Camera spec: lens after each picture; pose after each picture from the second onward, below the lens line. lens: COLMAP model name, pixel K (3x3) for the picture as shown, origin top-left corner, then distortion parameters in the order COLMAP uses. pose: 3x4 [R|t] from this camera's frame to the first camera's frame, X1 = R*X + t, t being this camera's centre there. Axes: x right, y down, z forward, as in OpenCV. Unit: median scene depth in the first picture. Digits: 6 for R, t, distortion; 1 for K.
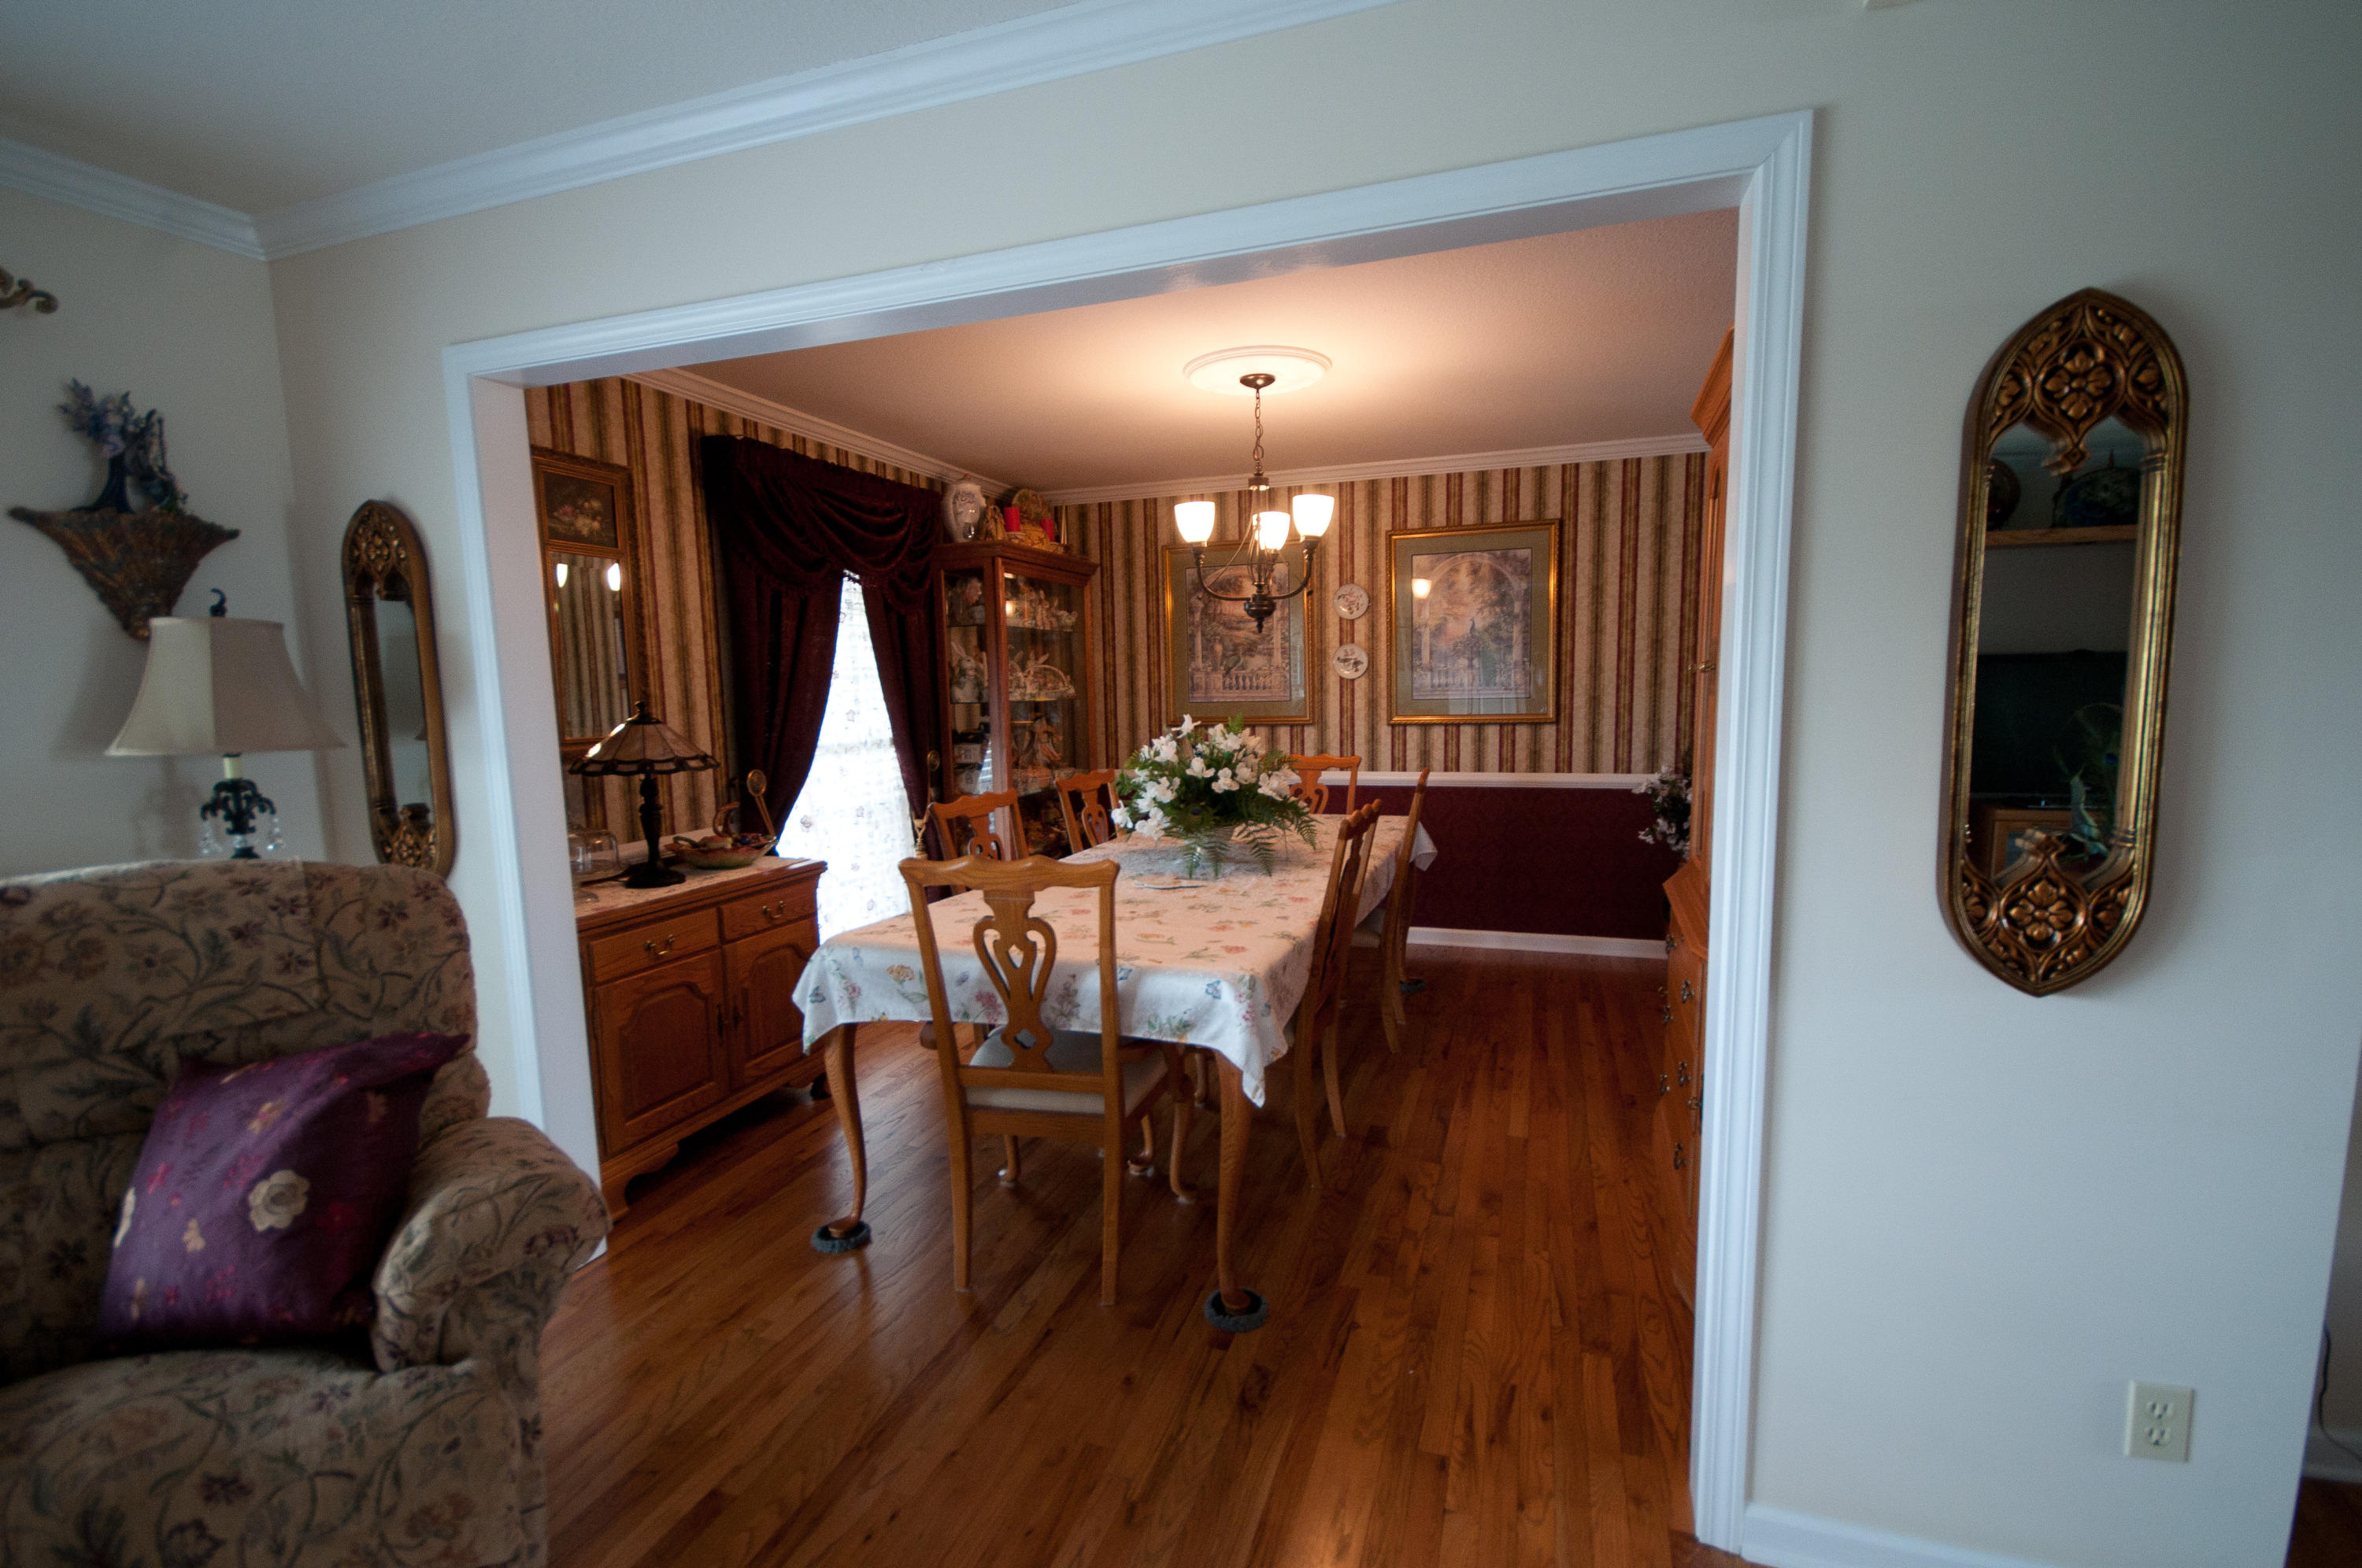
lens RADIAL K [[1035.1, 0, 1183.0], [0, 1035.1, 791.5], [0, 0, 1]] dist [0.003304, -0.000720]
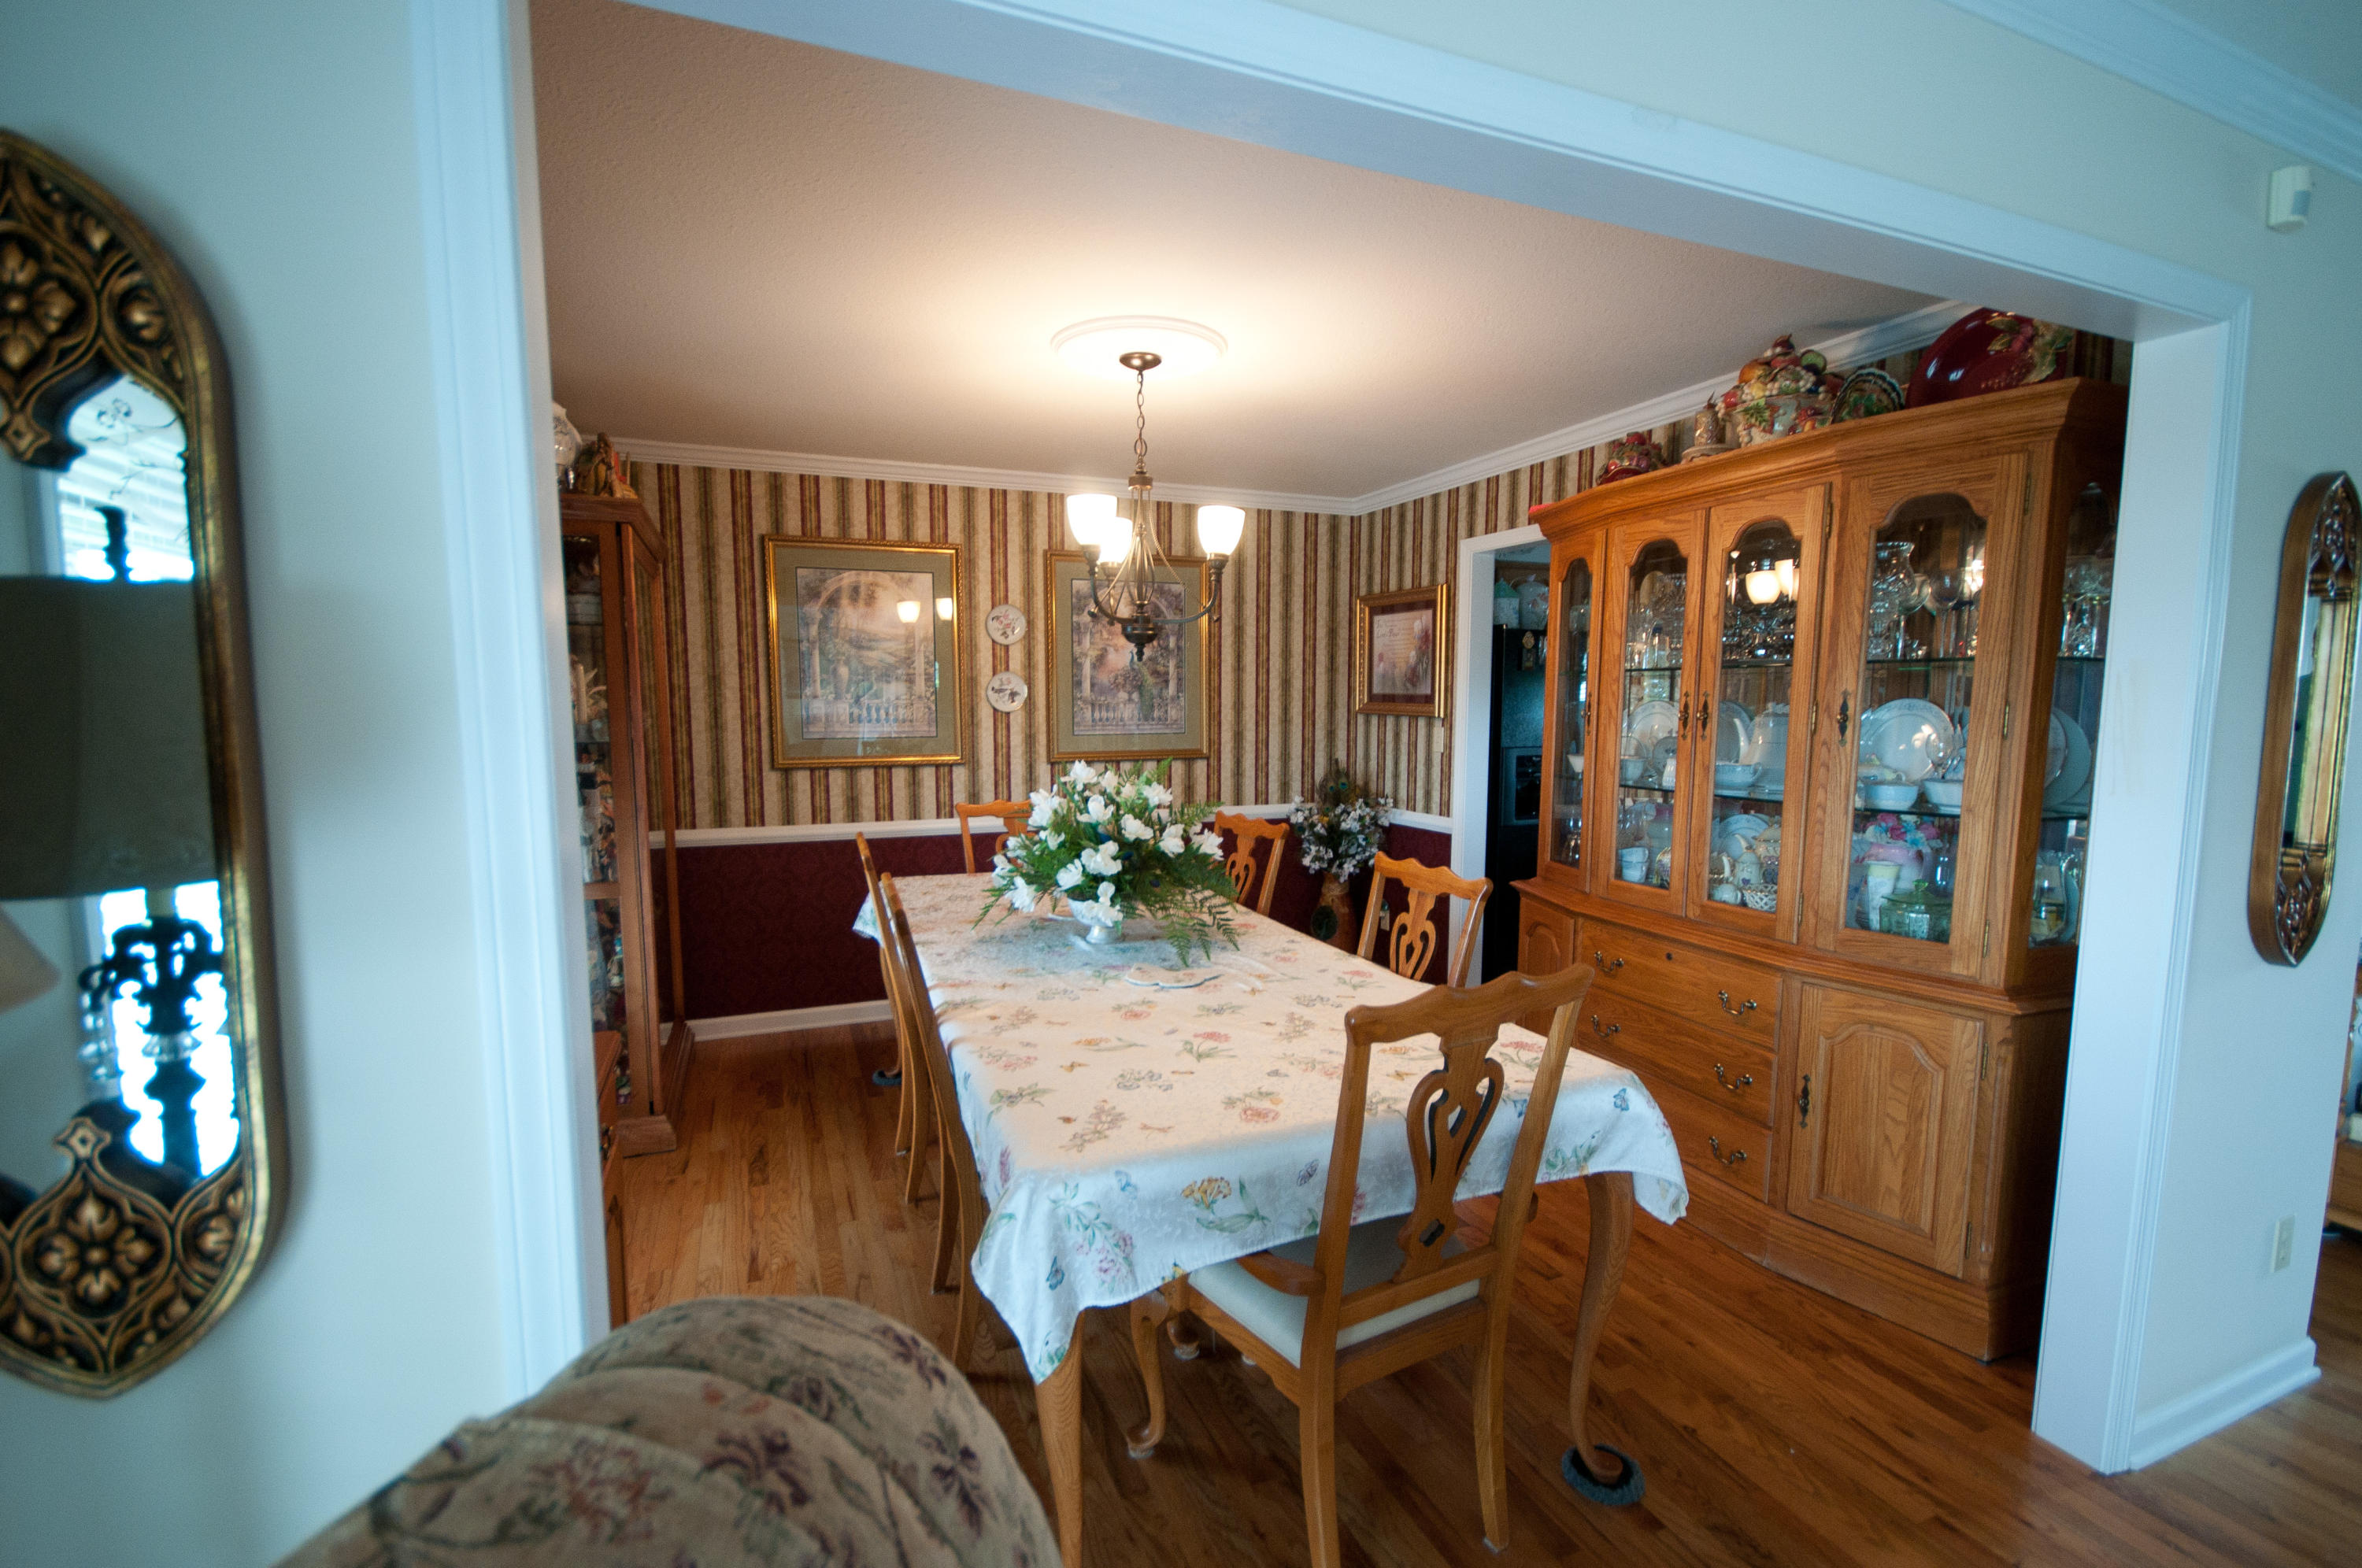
lens RADIAL K [[1035.1, 0, 1183.0], [0, 1035.1, 791.5], [0, 0, 1]] dist [0.003304, -0.000720]
pose [[0.750770, -0.039411, 0.659387, -0.453835], [0.056169, 0.998412, -0.004279, -0.041985], [-0.658171, 0.040250, 0.751792, 0.351774]]
